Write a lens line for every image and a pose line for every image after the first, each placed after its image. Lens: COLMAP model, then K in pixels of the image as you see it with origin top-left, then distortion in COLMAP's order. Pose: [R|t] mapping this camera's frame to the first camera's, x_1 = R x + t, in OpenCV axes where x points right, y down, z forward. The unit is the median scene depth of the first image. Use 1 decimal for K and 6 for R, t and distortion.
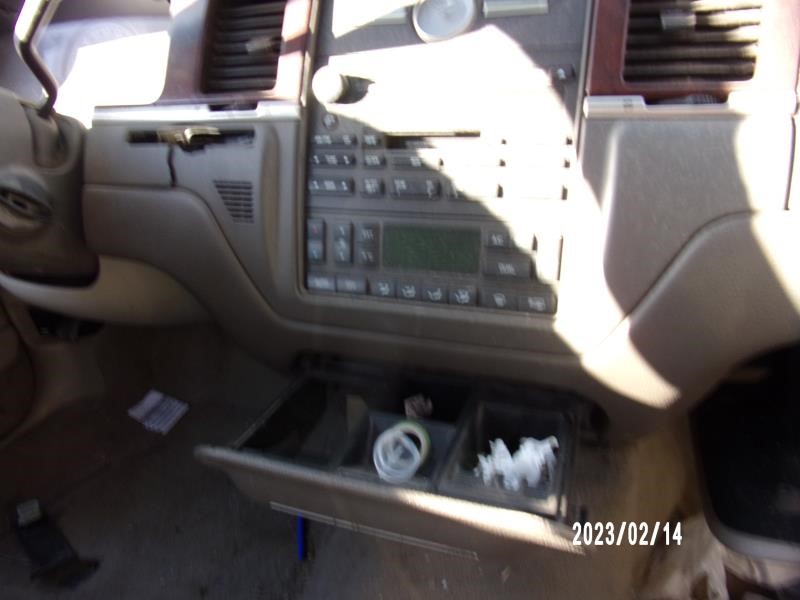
lens RADIAL K [[631.8, 0, 396.3], [0, 631.8, 304.7], [0, 0, 1]] dist [-0.007035, -0.013359]
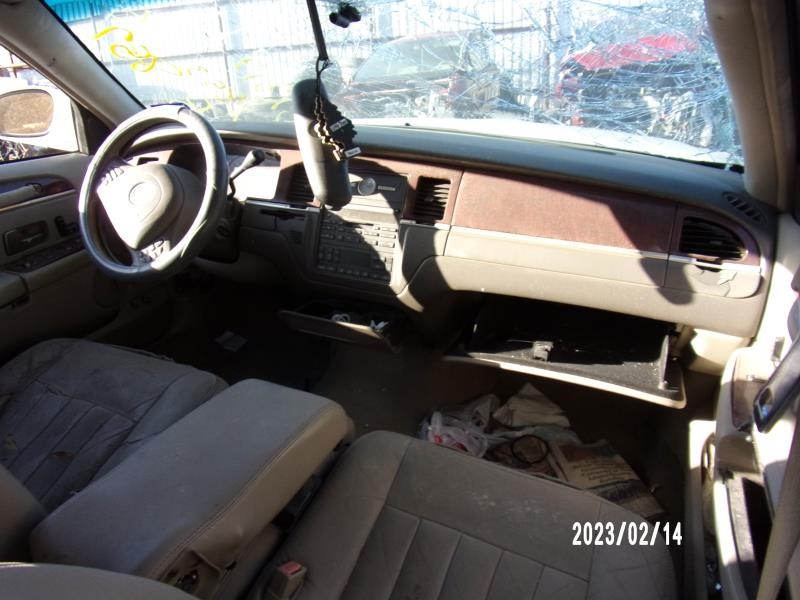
lens RADIAL K [[631.8, 0, 403.7], [0, 631.8, 297.2], [0, 0, 1]] dist [-0.007035, -0.013359]
pose [[0.995500, 0.092285, -0.021516, 0.376983], [-0.093267, 0.994371, -0.050275, 0.240919], [0.016755, 0.052056, 0.998504, -2.154461]]
